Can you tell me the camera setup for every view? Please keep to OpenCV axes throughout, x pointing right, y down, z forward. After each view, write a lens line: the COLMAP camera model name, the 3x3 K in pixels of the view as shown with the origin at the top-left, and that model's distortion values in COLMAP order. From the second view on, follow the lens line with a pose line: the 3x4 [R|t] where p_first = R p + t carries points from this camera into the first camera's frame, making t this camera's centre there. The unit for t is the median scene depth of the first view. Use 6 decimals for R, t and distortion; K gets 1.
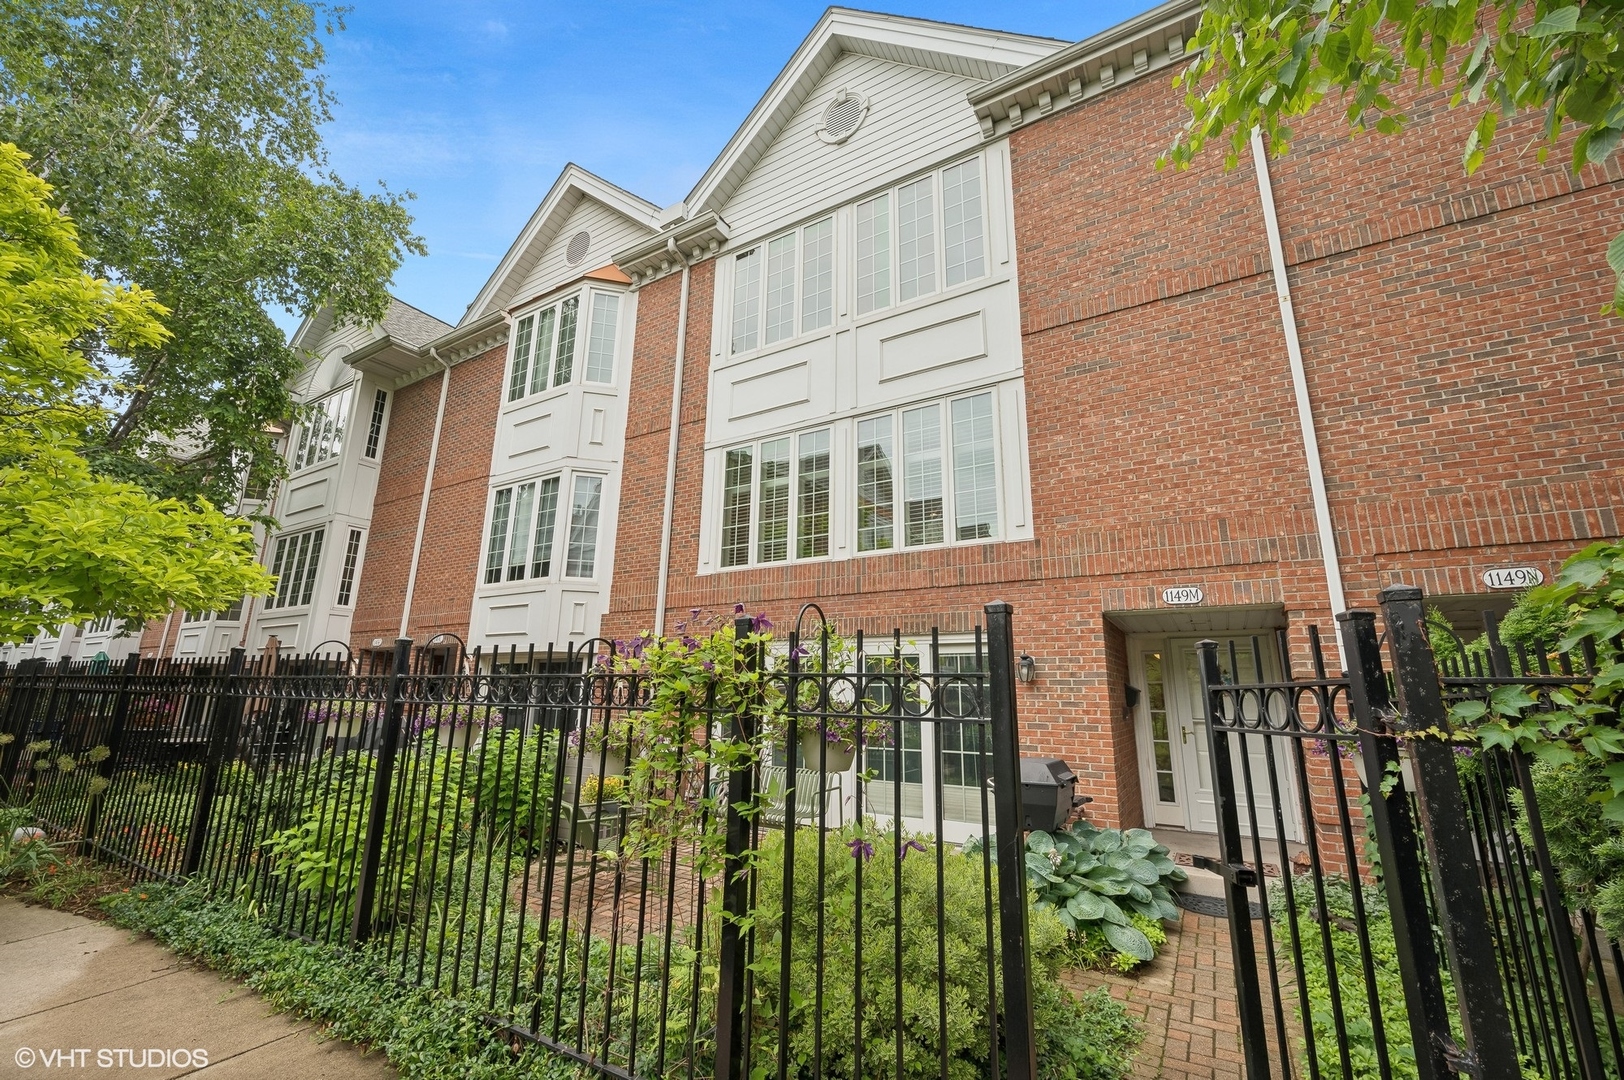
lens RADIAL K [[656.3, 0, 813.7], [0, 656.3, 542.2], [0, 0, 1]] dist [-0.000692, 0.000749]
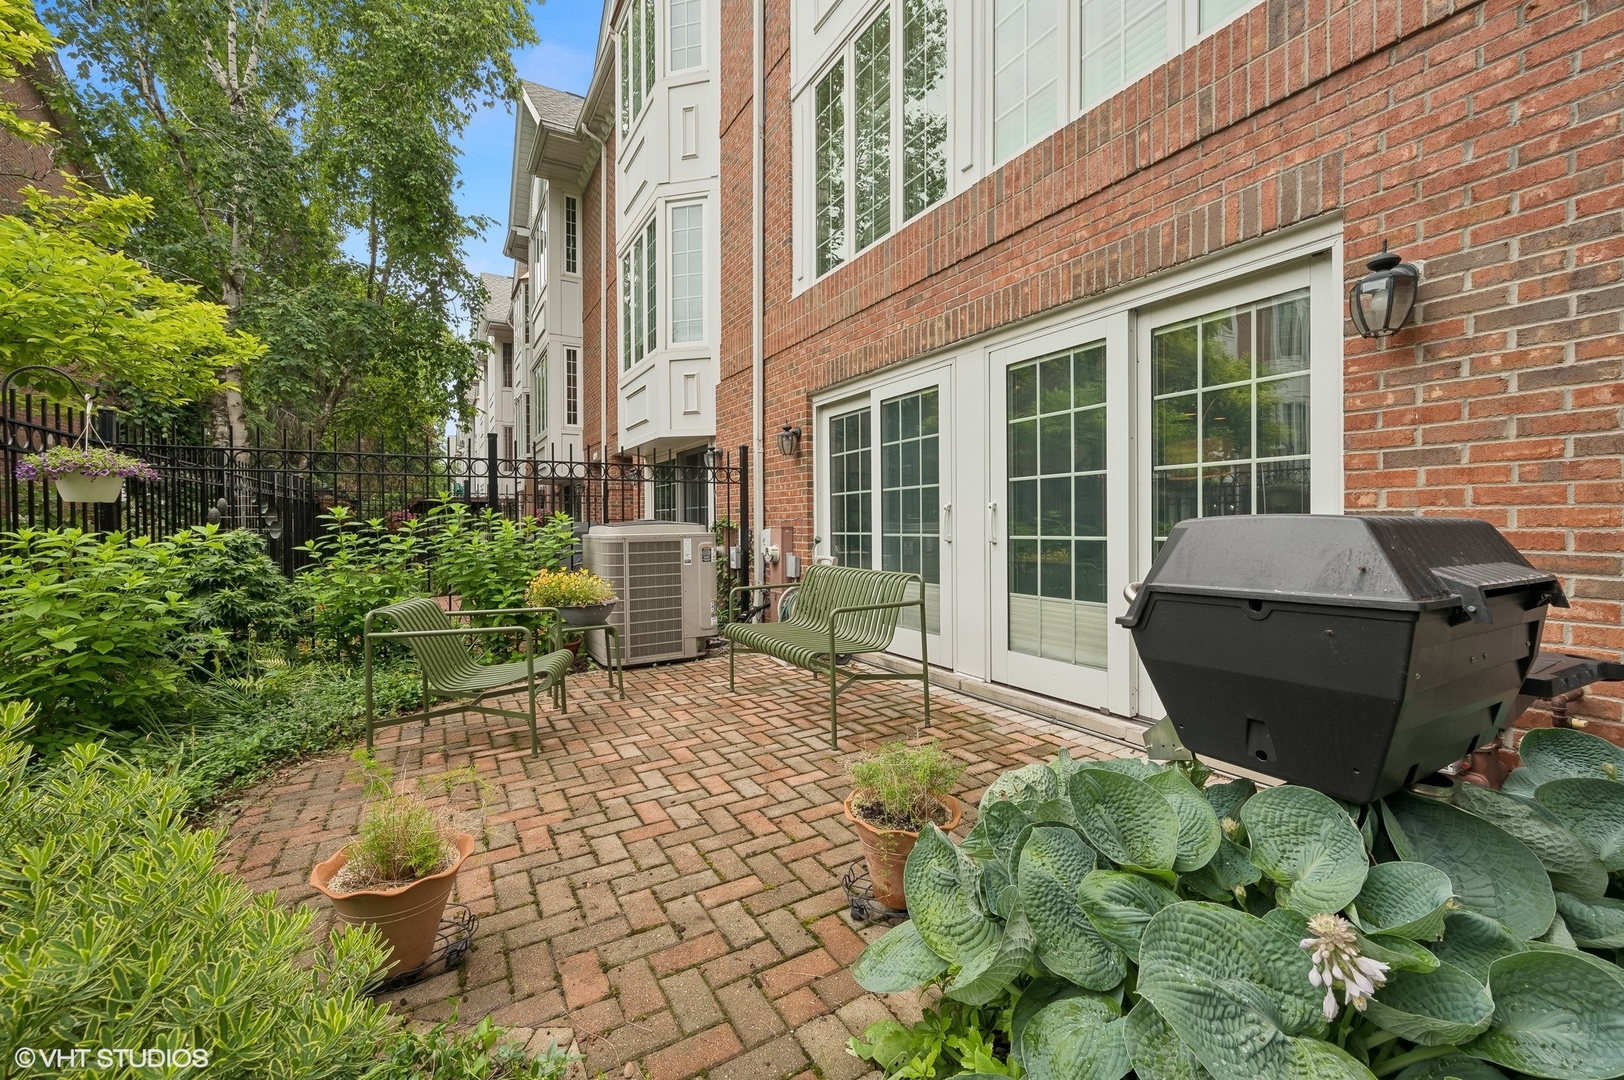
lens RADIAL K [[656.3, 0, 810.0], [0, 656.3, 531.4], [0, 0, 1]] dist [-0.000692, 0.000749]
pose [[0.879265, -0.016808, -0.476036, 0.133843], [0.131632, 0.969034, 0.208918, 0.122881], [0.457783, -0.246356, 0.854250, 0.327433]]
